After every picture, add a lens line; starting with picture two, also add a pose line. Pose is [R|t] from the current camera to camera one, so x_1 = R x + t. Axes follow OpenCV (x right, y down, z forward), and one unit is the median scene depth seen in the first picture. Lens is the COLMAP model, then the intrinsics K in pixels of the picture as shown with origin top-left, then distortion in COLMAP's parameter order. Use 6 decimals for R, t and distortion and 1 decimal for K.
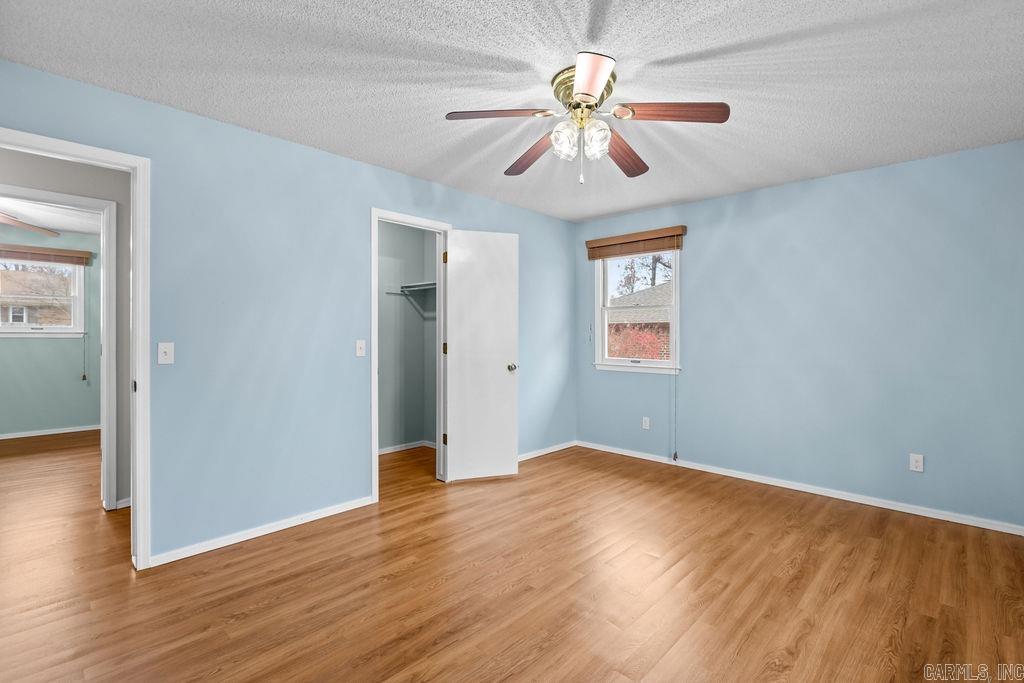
lens RADIAL K [[477.9, 0, 516.4], [0, 477.9, 336.1], [0, 0, 1]] dist [-0.004536, -0.000641]
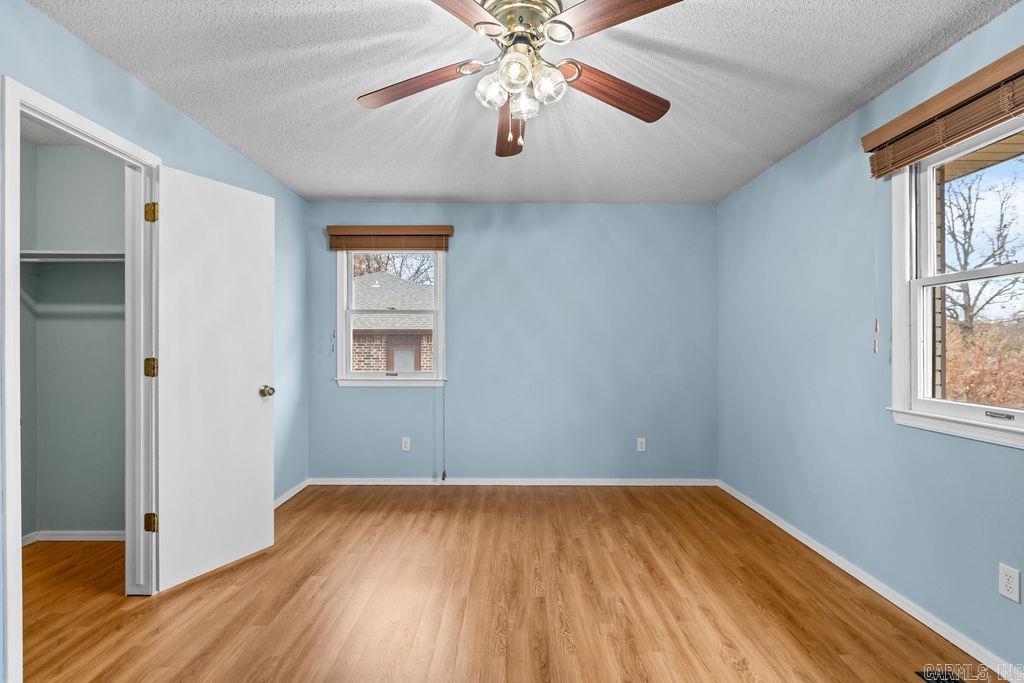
lens RADIAL K [[477.9, 0, 512.9], [0, 477.9, 343.8], [0, 0, 1]] dist [-0.004536, -0.000641]
pose [[0.719285, -0.002628, 0.694710, -0.237990], [0.004090, 0.999992, -0.000451, -0.000979], [-0.694703, 0.003166, 0.719290, 0.275646]]
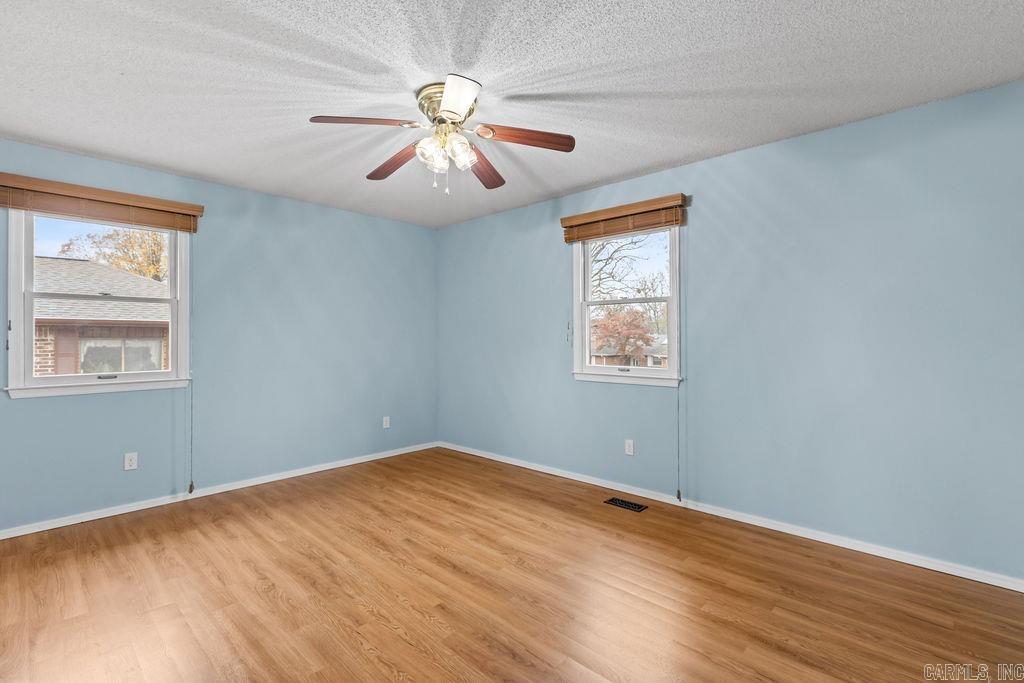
lens RADIAL K [[471.2, 0, 521.9], [0, 471.2, 335.2], [0, 0, 1]] dist [0.006513, 0.000789]
pose [[-0.021257, 0.000129, 0.999774, -0.543939], [0.008077, 0.999967, 0.000042, -0.002888], [-0.999741, 0.008076, -0.021258, 0.511685]]
